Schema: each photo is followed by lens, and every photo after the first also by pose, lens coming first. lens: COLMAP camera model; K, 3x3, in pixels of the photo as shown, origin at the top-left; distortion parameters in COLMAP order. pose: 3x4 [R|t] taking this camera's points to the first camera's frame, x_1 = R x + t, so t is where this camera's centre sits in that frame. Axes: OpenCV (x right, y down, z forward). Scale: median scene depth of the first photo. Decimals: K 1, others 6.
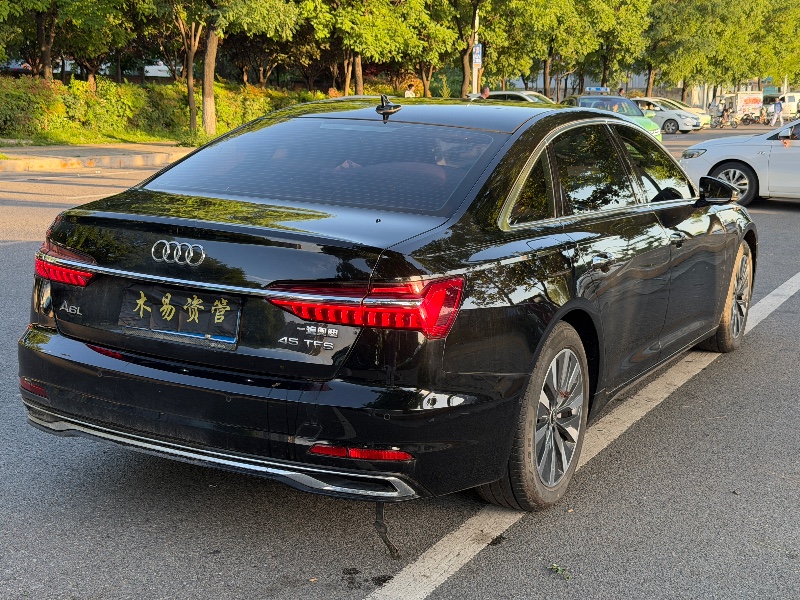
lens RADIAL K [[1102.0, 0, 400.0], [0, 1102.0, 300.0], [0, 0, 1]] dist [0.188107, -0.399567]
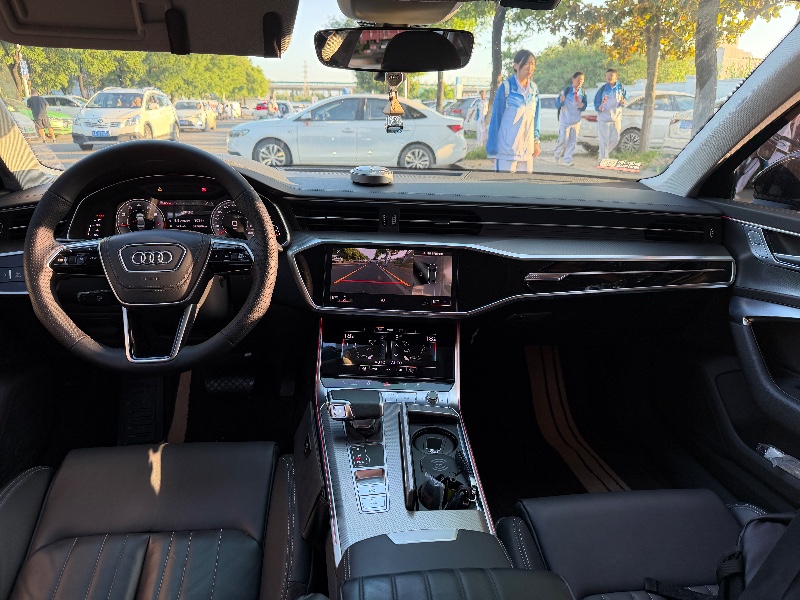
lens RADIAL K [[566.2, 0, 402.9], [0, 566.2, 311.5], [0, 0, 1]] dist [-0.014093, 0.005244]
pose [[0.809747, -0.202661, 0.550671, 0.003900], [0.107316, 0.973783, 0.200572, -0.013768], [-0.576882, -0.103317, 0.810267, 0.112908]]
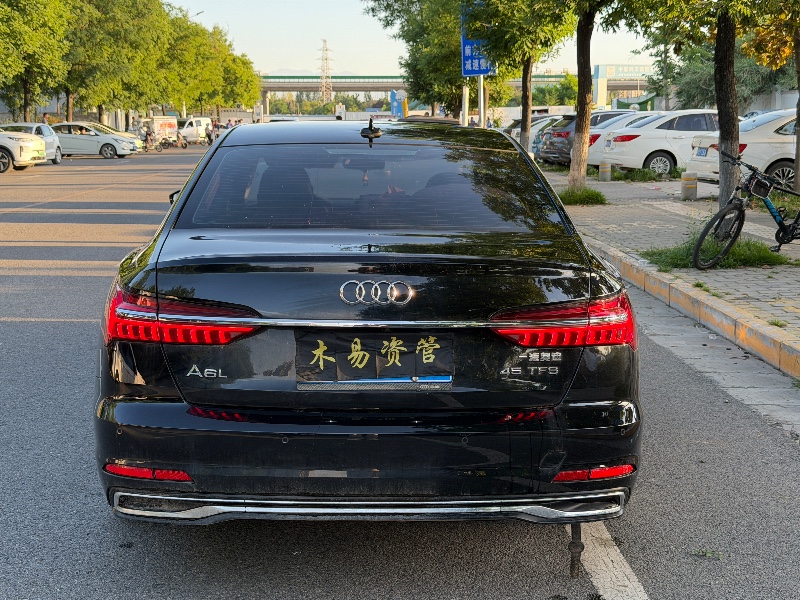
lens RADIAL K [[1102.0, 0, 400.0], [0, 1102.0, 300.0], [0, 0, 1]] dist [0.188107, -0.399567]
pose [[0.860370, -0.098327, 0.500096, -0.047135], [0.108965, 0.994014, 0.007974, -0.003064], [-0.497886, 0.047632, 0.865933, 0.014999]]
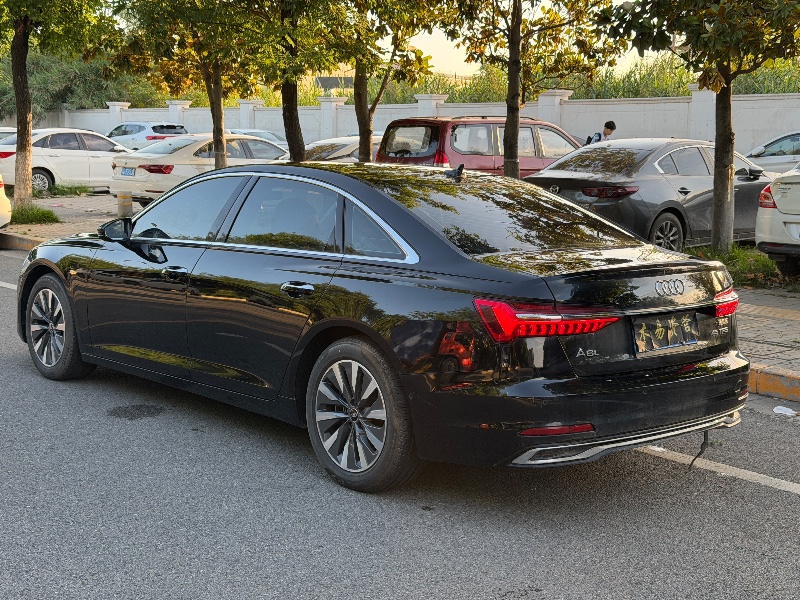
lens RADIAL K [[1102.0, 0, 400.0], [0, 1102.0, 300.0], [0, 0, 1]] dist [0.188107, -0.399567]
pose [[0.342089, -0.142891, 0.928739, -0.117580], [0.159160, 0.982900, 0.092600, -0.015324], [-0.926090, 0.116141, 0.358982, 0.060404]]
